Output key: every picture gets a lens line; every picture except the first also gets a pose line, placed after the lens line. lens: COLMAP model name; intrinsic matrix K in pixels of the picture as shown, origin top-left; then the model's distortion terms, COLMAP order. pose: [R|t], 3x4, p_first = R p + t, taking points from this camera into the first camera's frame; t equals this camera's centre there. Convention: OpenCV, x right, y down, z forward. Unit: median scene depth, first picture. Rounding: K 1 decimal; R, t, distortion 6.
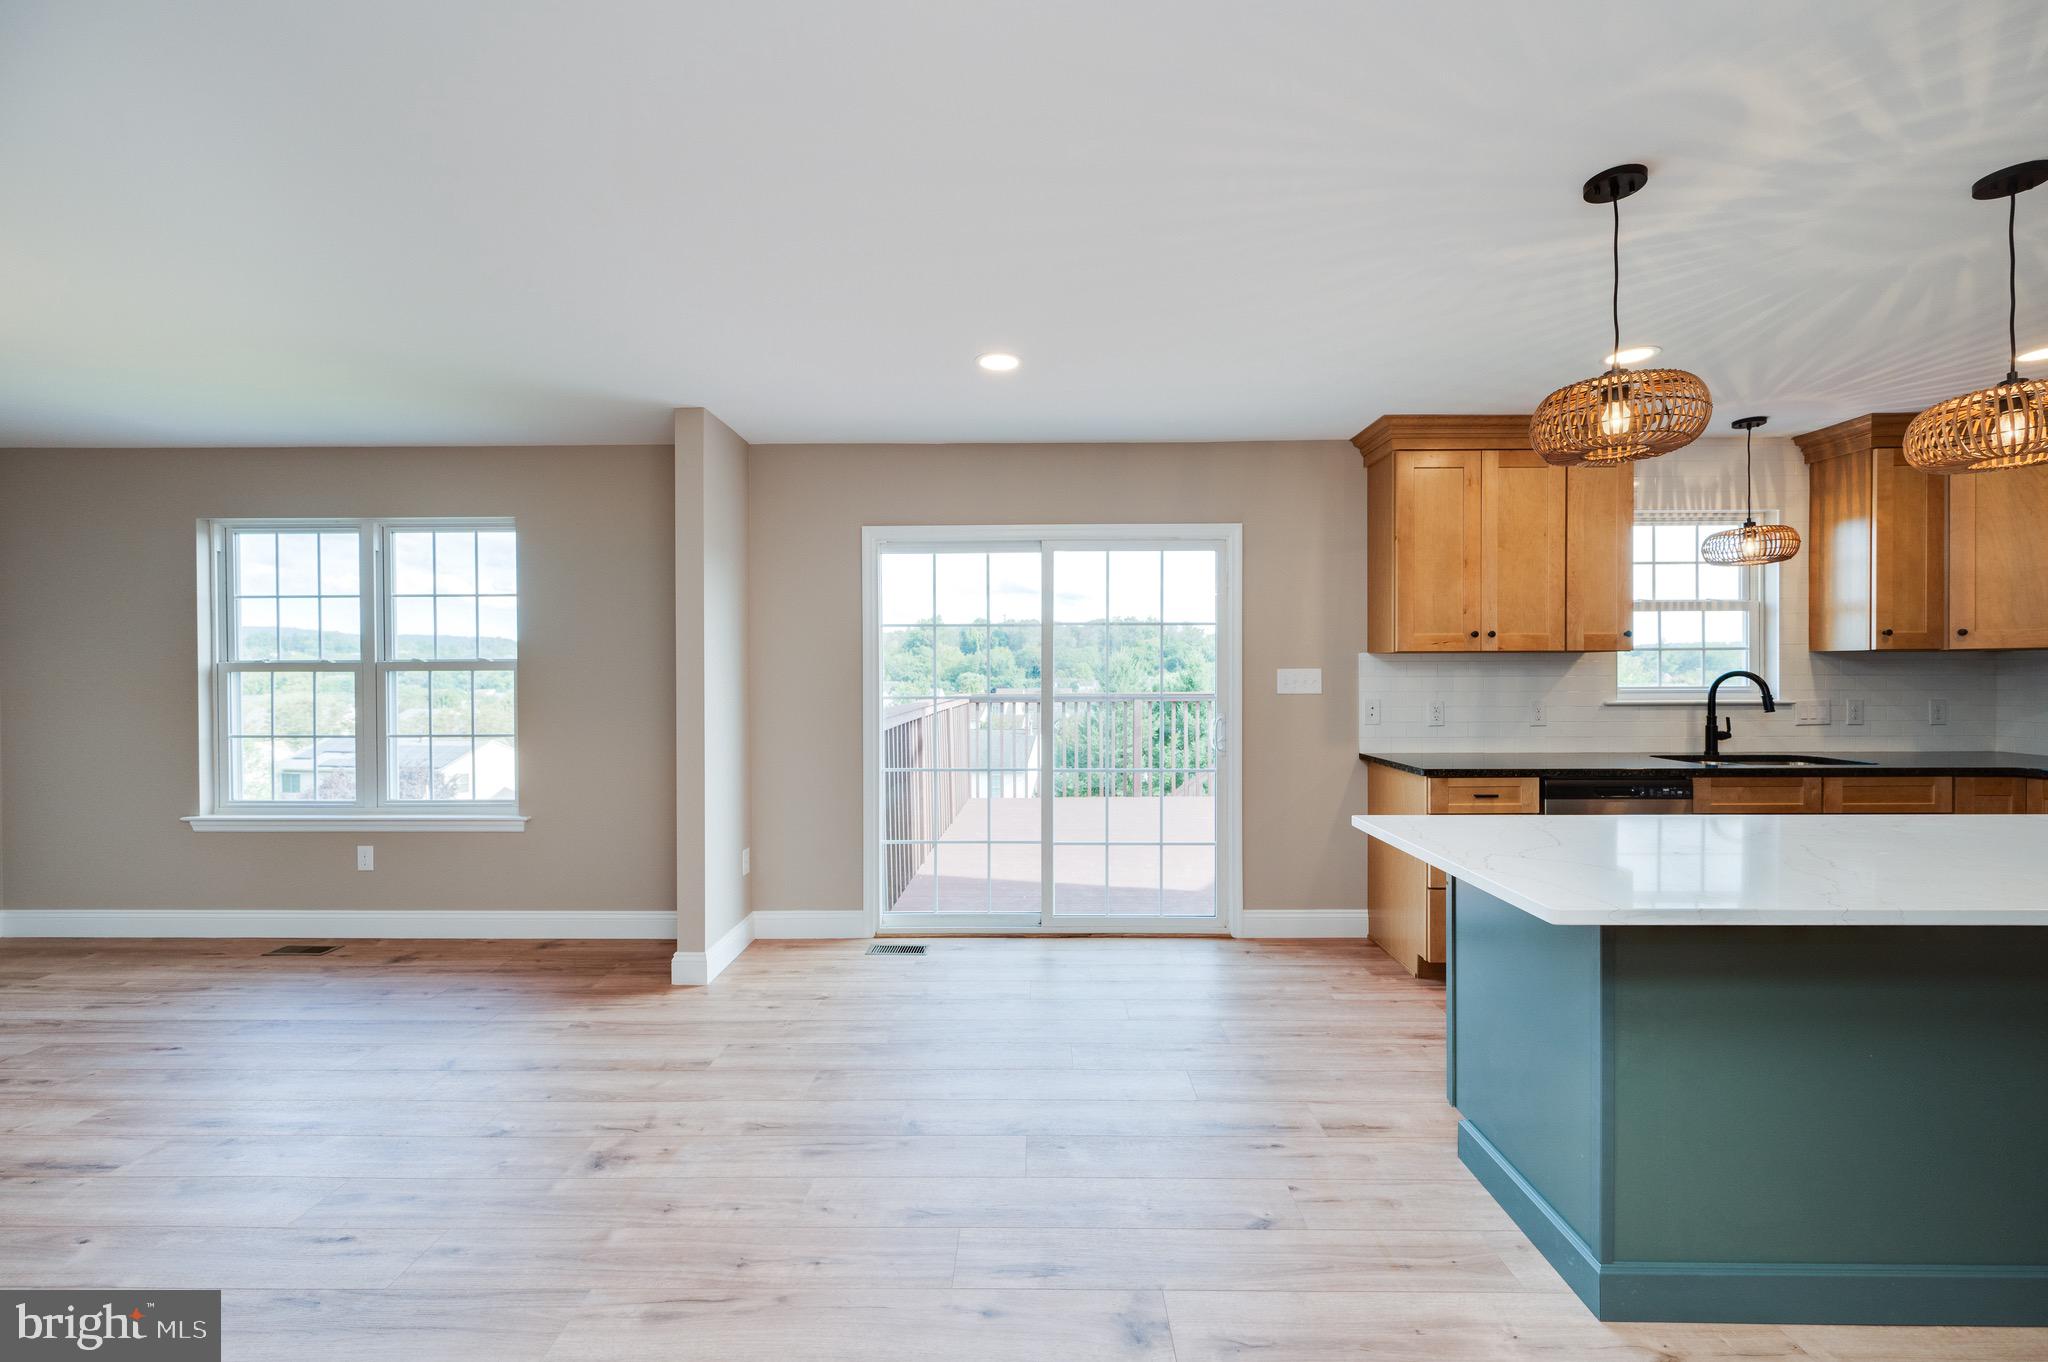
lens RADIAL K [[805.9, 0, 1038.1], [0, 805.9, 690.6], [0, 0, 1]] dist [-0.000541, -0.000103]
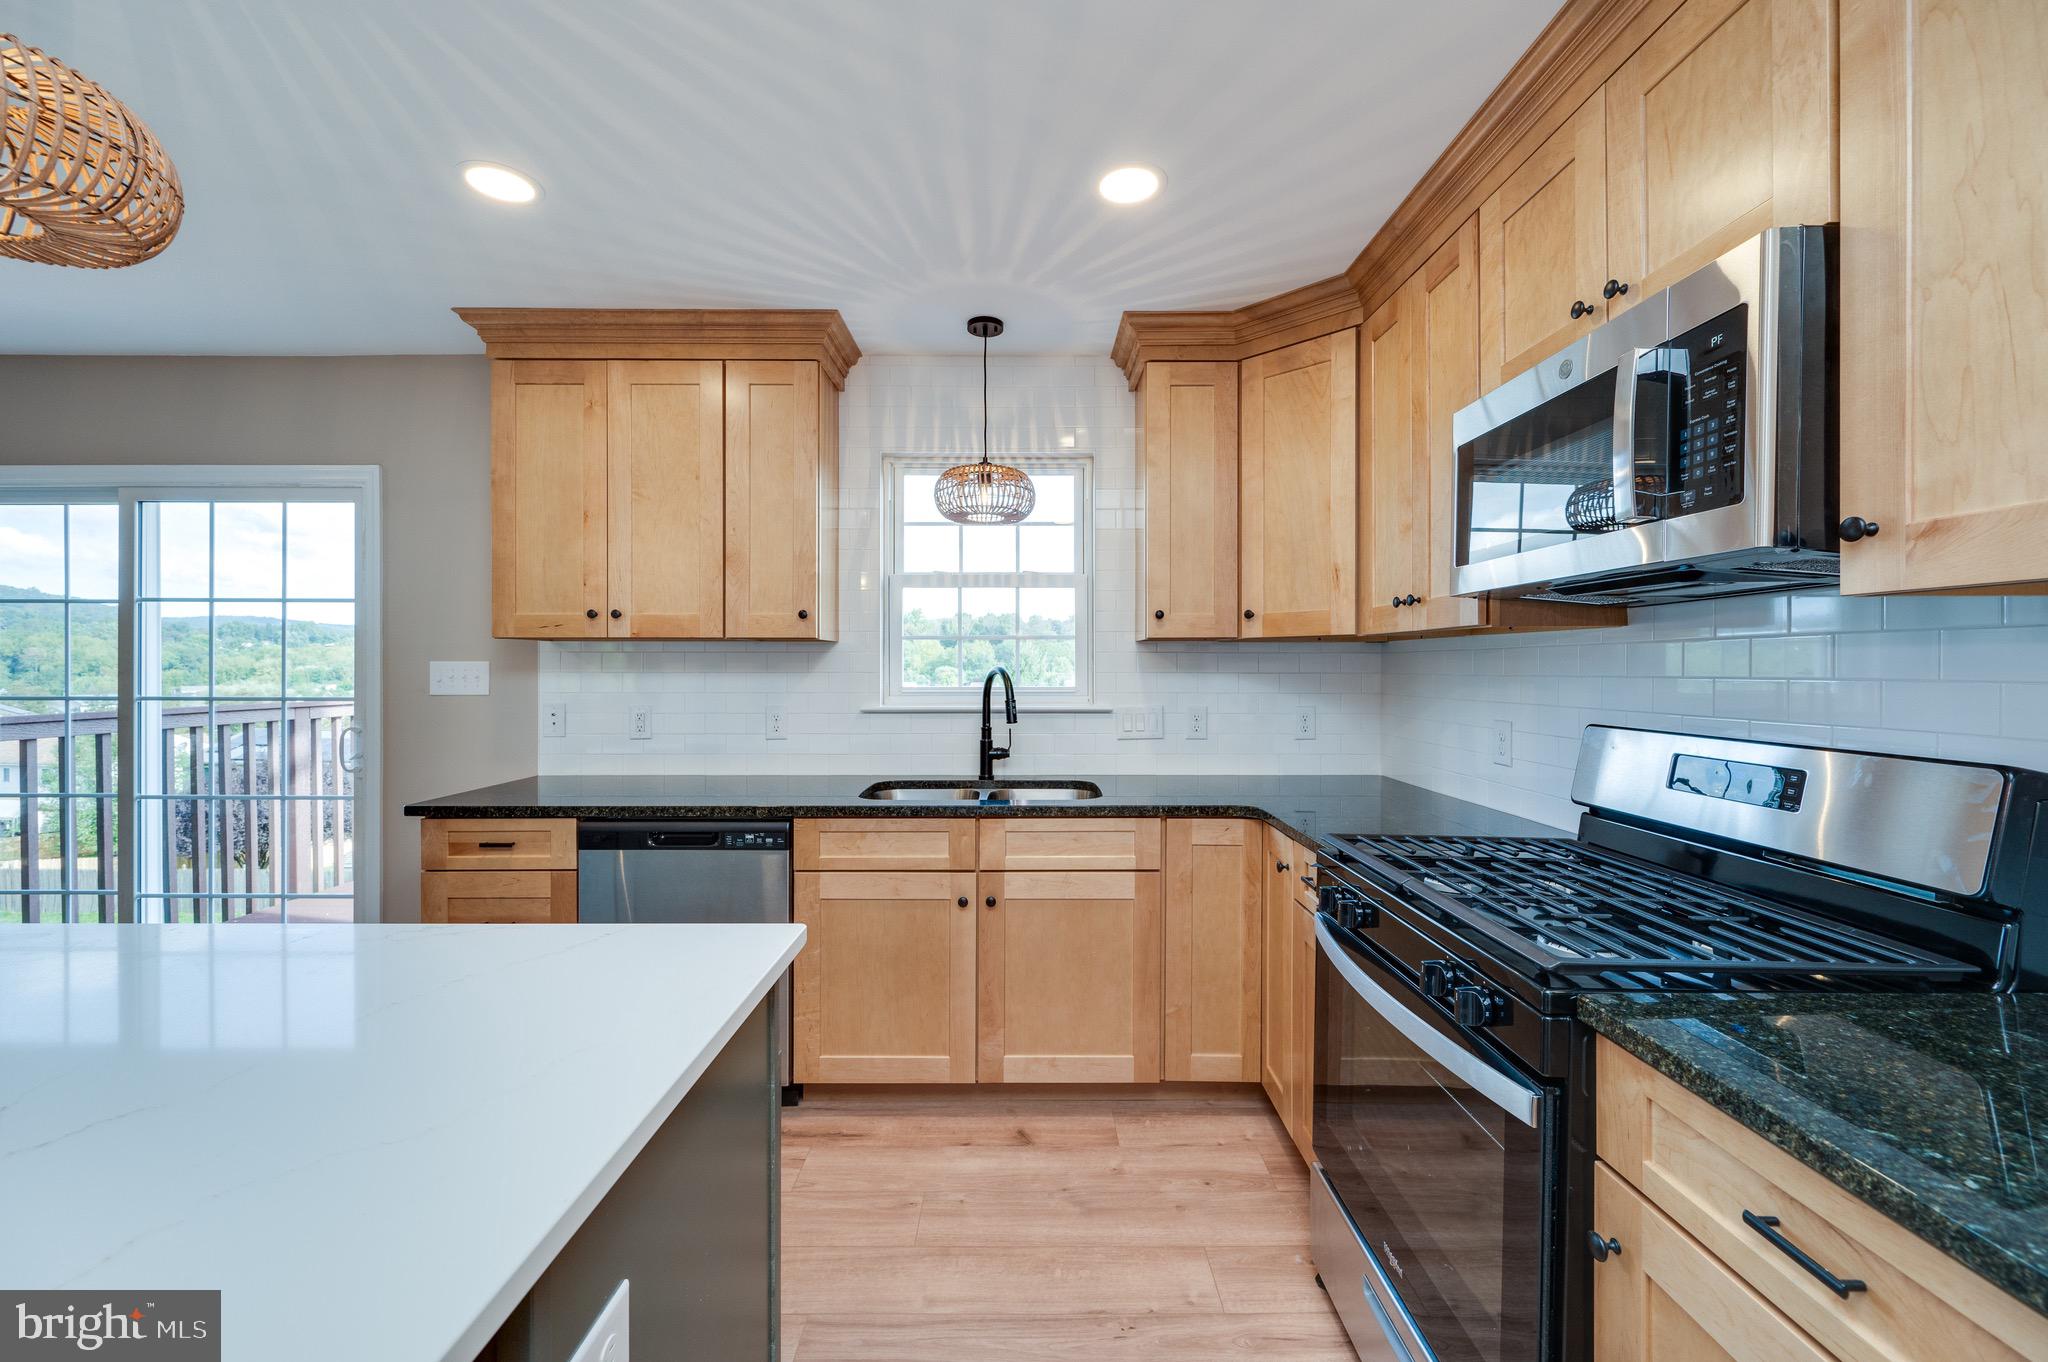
lens RADIAL K [[805.9, 0, 1031.2], [0, 805.9, 674.9], [0, 0, 1]] dist [-0.000541, -0.000103]
pose [[0.999835, 0.004957, 0.017470, 0.866232], [-0.004757, 0.999923, -0.011466, -0.008356], [-0.017526, 0.011381, 0.999782, 0.255308]]
